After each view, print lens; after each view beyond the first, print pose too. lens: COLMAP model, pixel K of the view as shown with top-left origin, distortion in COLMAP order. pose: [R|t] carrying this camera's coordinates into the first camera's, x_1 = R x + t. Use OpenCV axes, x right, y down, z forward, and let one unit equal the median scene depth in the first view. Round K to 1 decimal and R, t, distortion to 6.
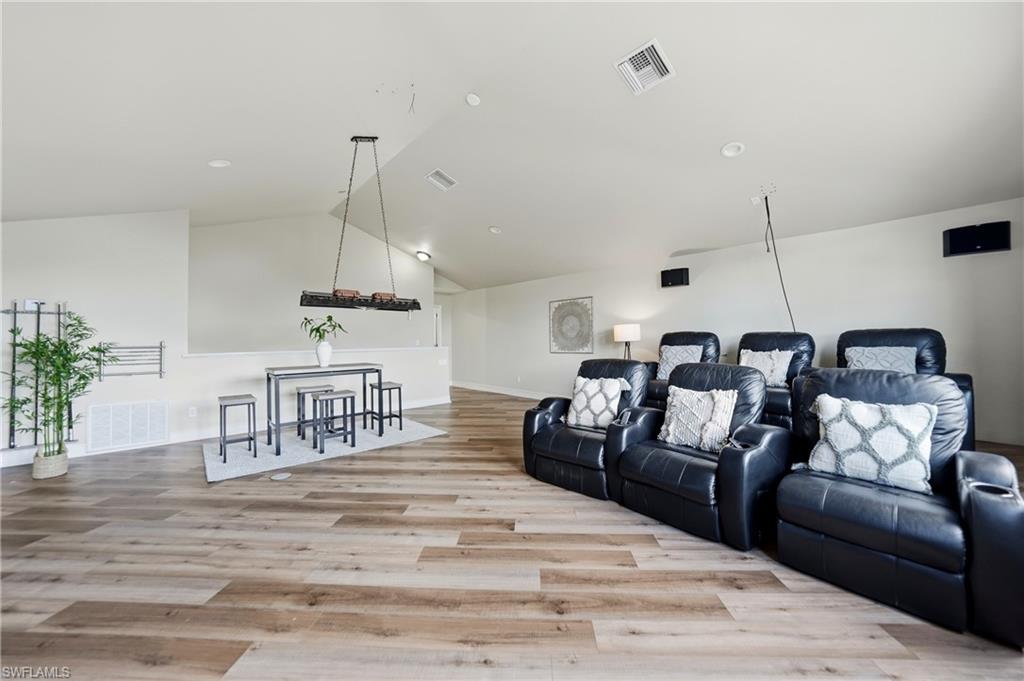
lens RADIAL K [[357.6, 0, 509.6], [0, 357.6, 339.8], [0, 0, 1]] dist [-0.011022, 0.000577]
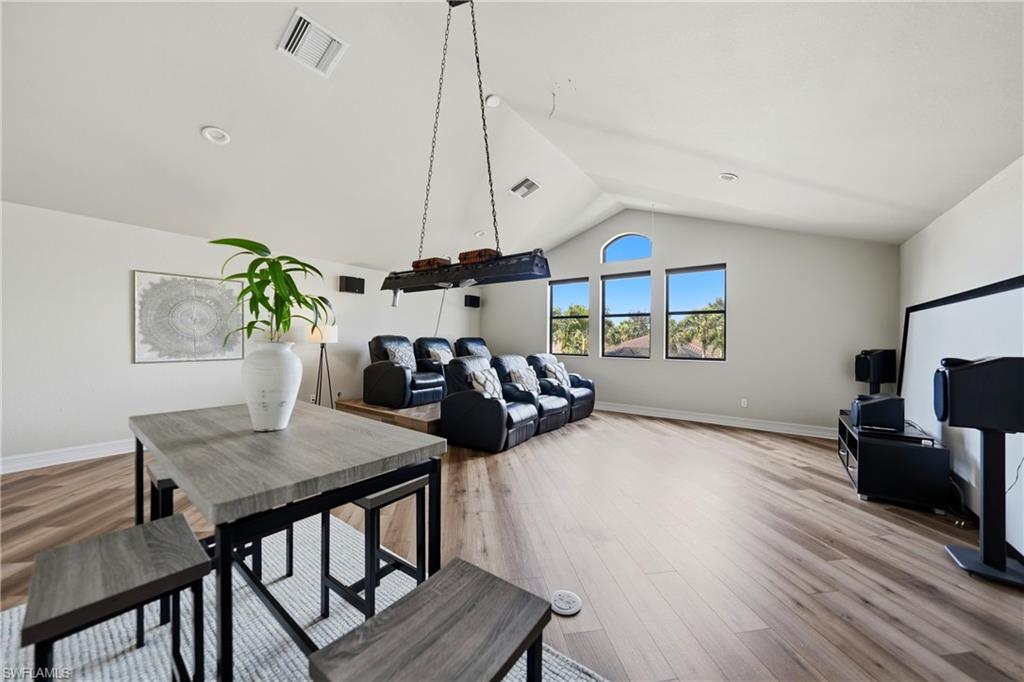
lens RADIAL K [[357.6, 0, 511.2], [0, 357.6, 337.2], [0, 0, 1]] dist [-0.011022, 0.000577]
pose [[-0.186822, 0.018632, 0.982217, -1.048951], [-0.005255, 0.999787, -0.019964, 0.009168], [-0.982380, -0.008892, -0.186684, 1.076550]]
